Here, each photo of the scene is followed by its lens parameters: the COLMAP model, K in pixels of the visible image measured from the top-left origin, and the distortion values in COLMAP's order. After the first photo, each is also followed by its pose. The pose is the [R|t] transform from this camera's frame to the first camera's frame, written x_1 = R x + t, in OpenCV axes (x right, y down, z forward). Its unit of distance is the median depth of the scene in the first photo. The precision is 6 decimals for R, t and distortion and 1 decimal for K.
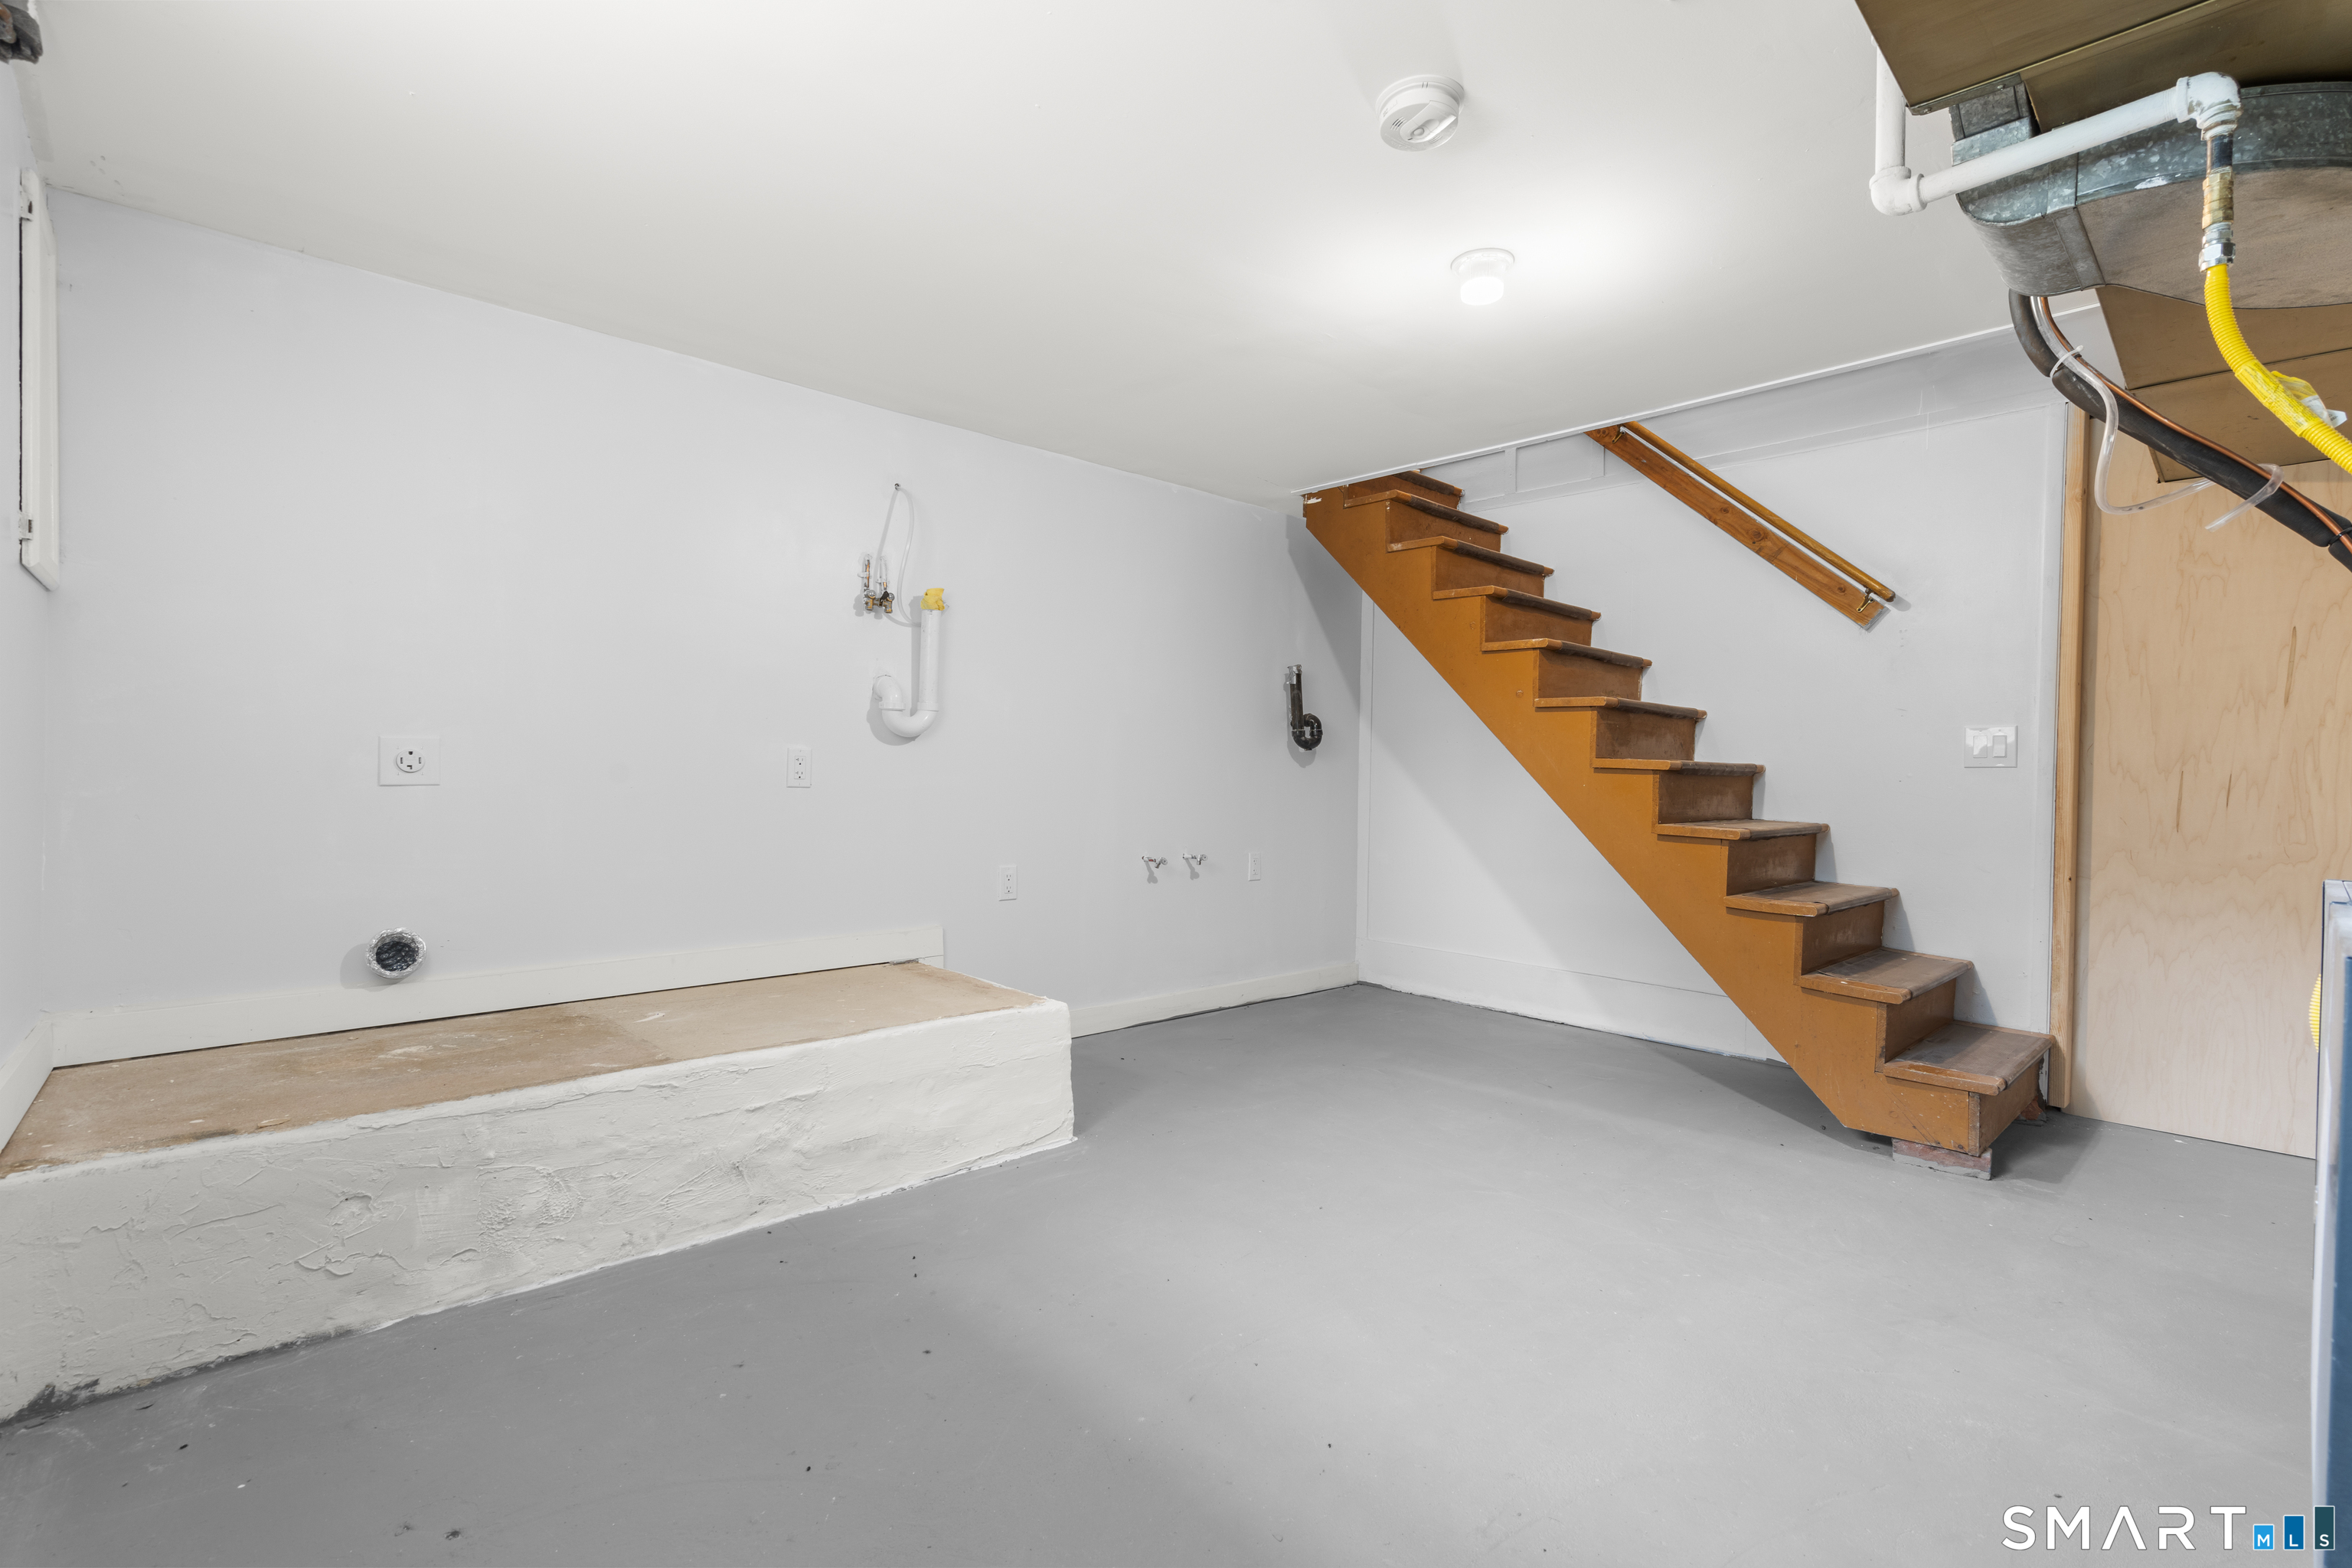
lens RADIAL K [[1052.7, 0, 1170.8], [0, 1052.7, 784.1], [0, 0, 1]] dist [-0.007276, 0.003527]
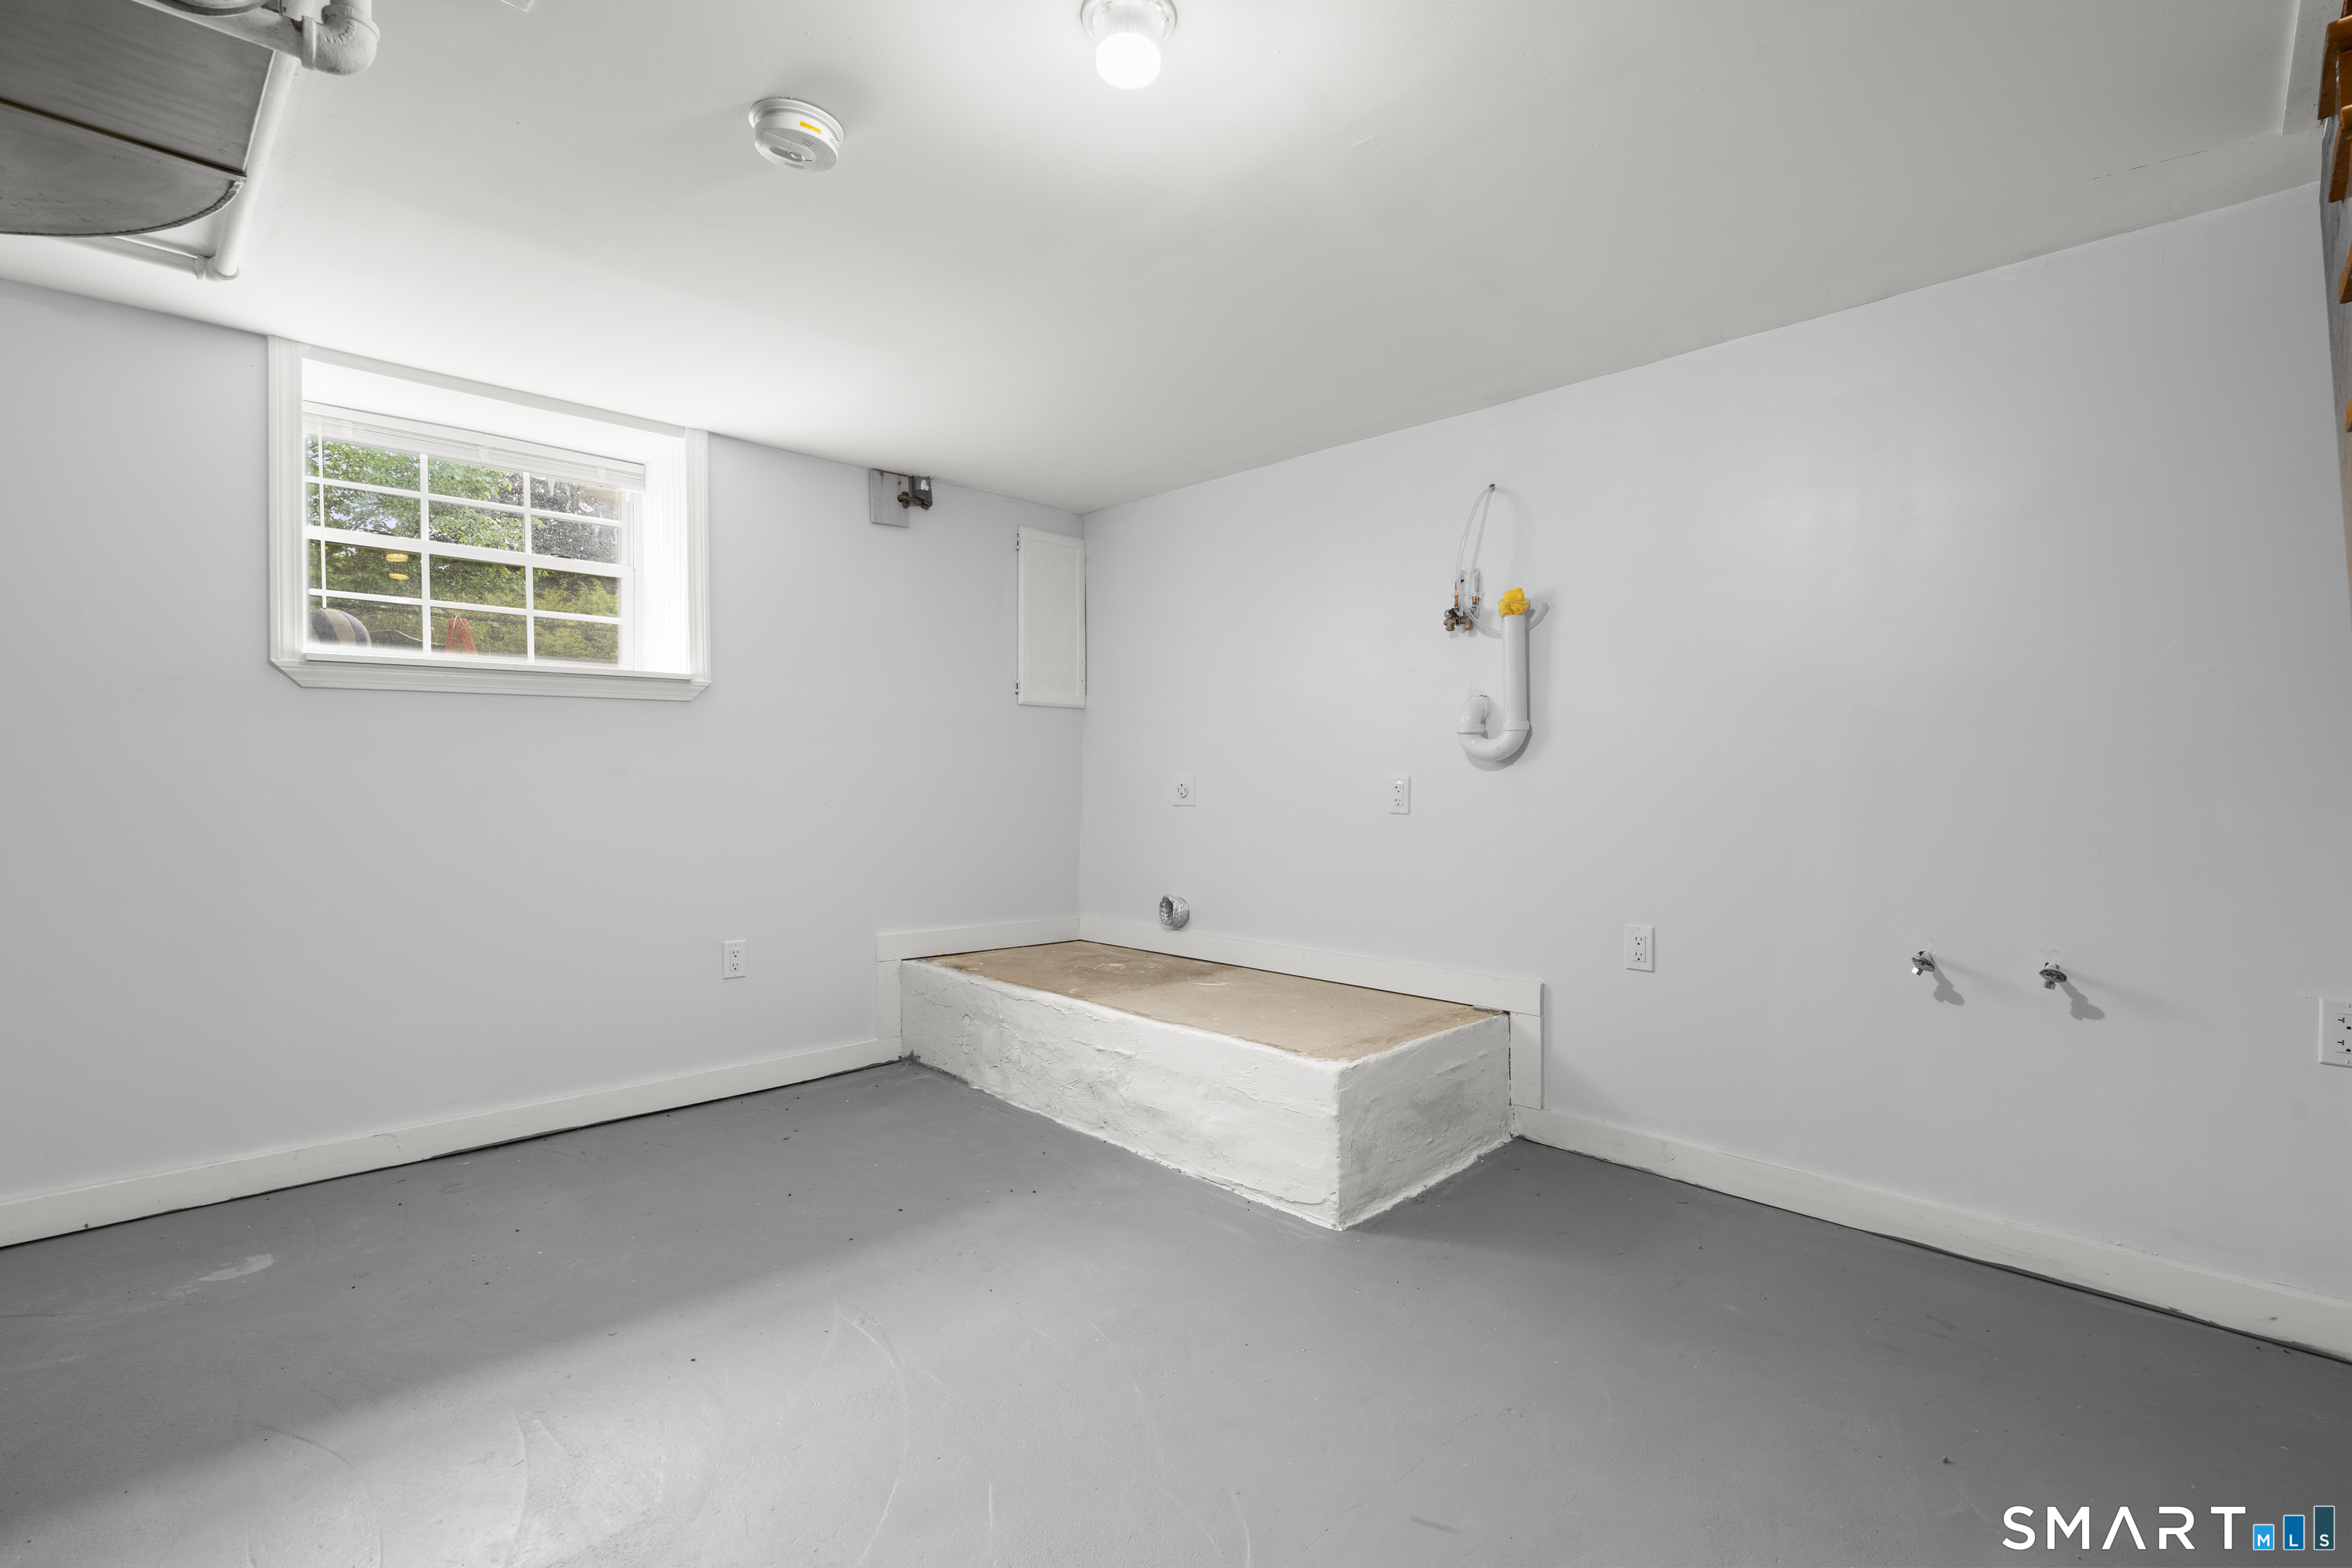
lens RADIAL K [[1052.7, 0, 1170.8], [0, 1052.7, 784.1], [0, 0, 1]] dist [-0.007276, 0.003527]
pose [[0.039924, -0.002157, -0.999200, 0.952560], [-0.010743, 0.999939, -0.002588, -0.029982], [0.999145, 0.010837, 0.039898, 1.023762]]
